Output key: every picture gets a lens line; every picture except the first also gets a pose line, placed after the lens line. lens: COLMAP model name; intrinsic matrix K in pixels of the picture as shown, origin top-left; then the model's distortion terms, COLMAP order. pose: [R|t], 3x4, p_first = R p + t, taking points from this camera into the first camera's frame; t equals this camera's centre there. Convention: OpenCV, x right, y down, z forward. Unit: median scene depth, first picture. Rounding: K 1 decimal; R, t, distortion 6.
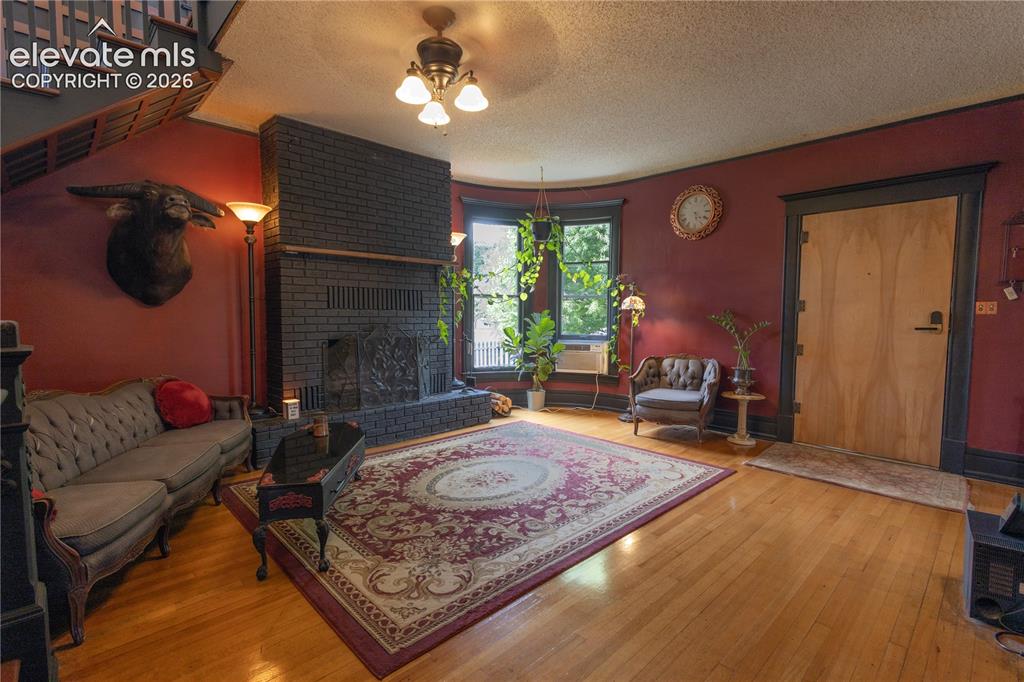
lens RADIAL K [[477.6, 0, 517.2], [0, 477.6, 341.0], [0, 0, 1]] dist [0.005284, 0.000024]
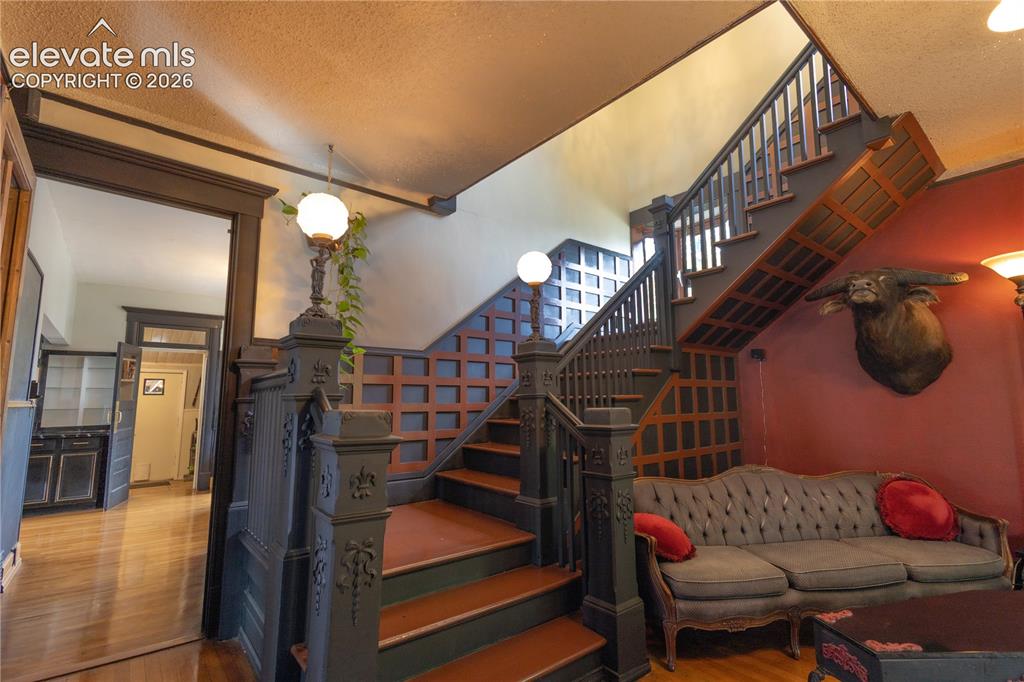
lens RADIAL K [[468.0, 0, 511.0], [0, 468.0, 339.2], [0, 0, 1]] dist [0.005705, -0.000019]
pose [[-0.074549, -0.133790, -0.988202, 0.238334], [-0.057701, 0.989878, -0.129664, -0.020966], [0.995547, 0.047354, -0.081514, 0.350642]]
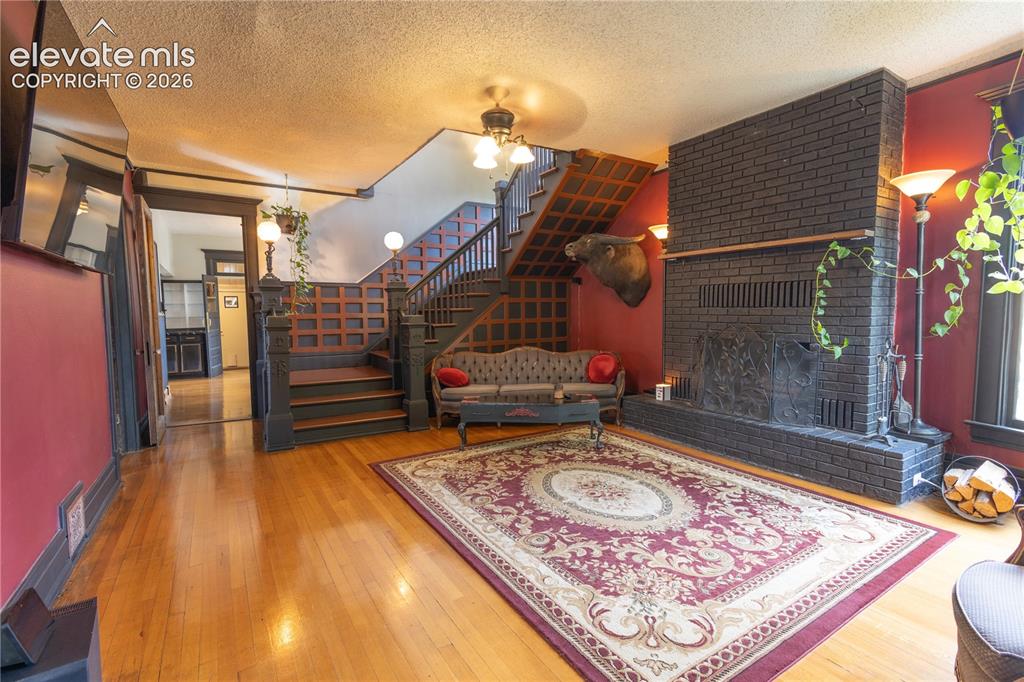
lens RADIAL K [[468.0, 0, 511.2], [0, 468.0, 341.0], [0, 0, 1]] dist [0.005705, -0.000019]
pose [[-0.205813, 0.062405, -0.976600, 0.904716], [-0.051563, 0.995887, 0.074504, -0.063556], [0.977232, 0.065690, -0.201748, 1.055753]]
